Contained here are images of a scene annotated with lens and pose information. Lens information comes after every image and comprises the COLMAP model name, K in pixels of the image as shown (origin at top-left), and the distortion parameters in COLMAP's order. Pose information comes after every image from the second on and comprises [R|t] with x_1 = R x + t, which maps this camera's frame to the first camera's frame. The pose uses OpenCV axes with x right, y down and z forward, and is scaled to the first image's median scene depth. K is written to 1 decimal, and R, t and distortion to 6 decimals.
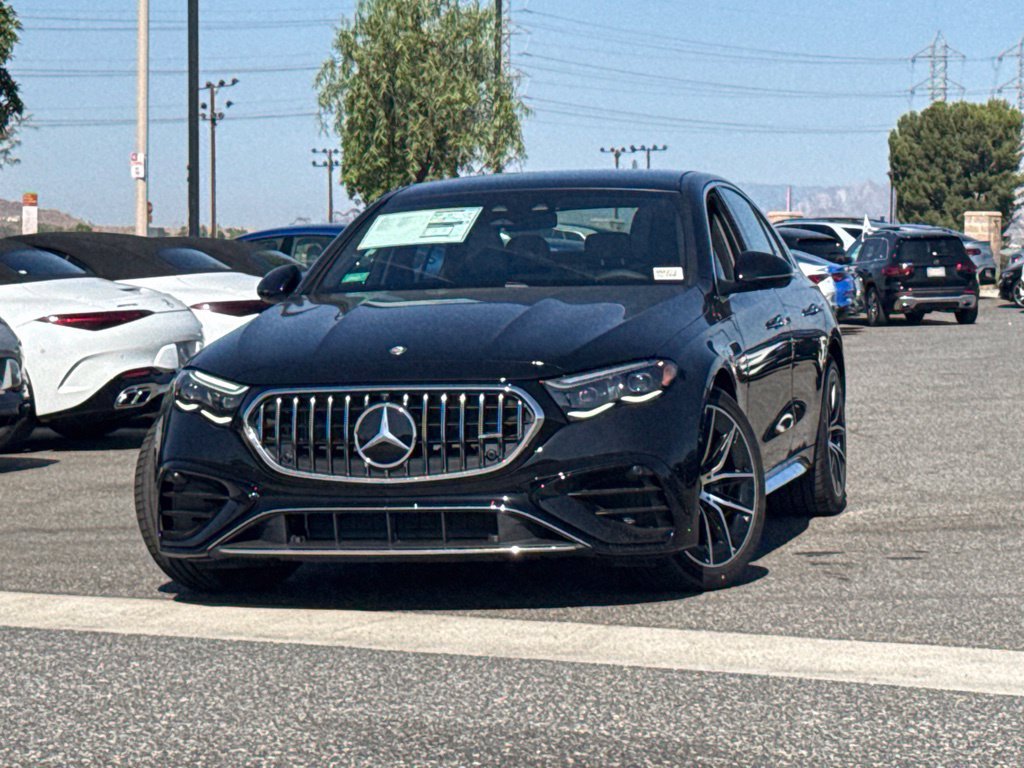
lens RADIAL K [[3435.7, 0, 504.7], [0, 3435.7, 391.0], [0, 0, 1]] dist [0.163021, 0.000000]
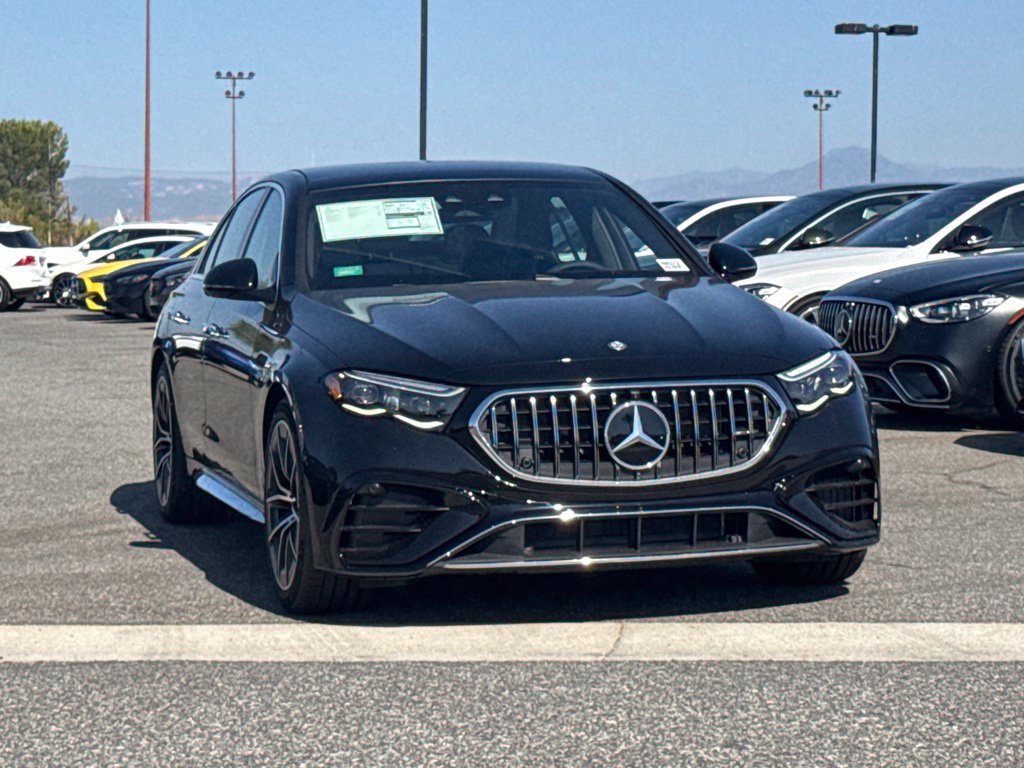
lens RADIAL K [[3113.5, 0, 509.2], [0, 3113.5, 389.8], [0, 0, 1]] dist [0.215868, 0.000000]
pose [[0.878714, -0.021397, 0.476869, -0.417955], [0.020149, 0.999767, 0.007731, -0.006143], [-0.476923, 0.002815, 0.878940, 0.230250]]
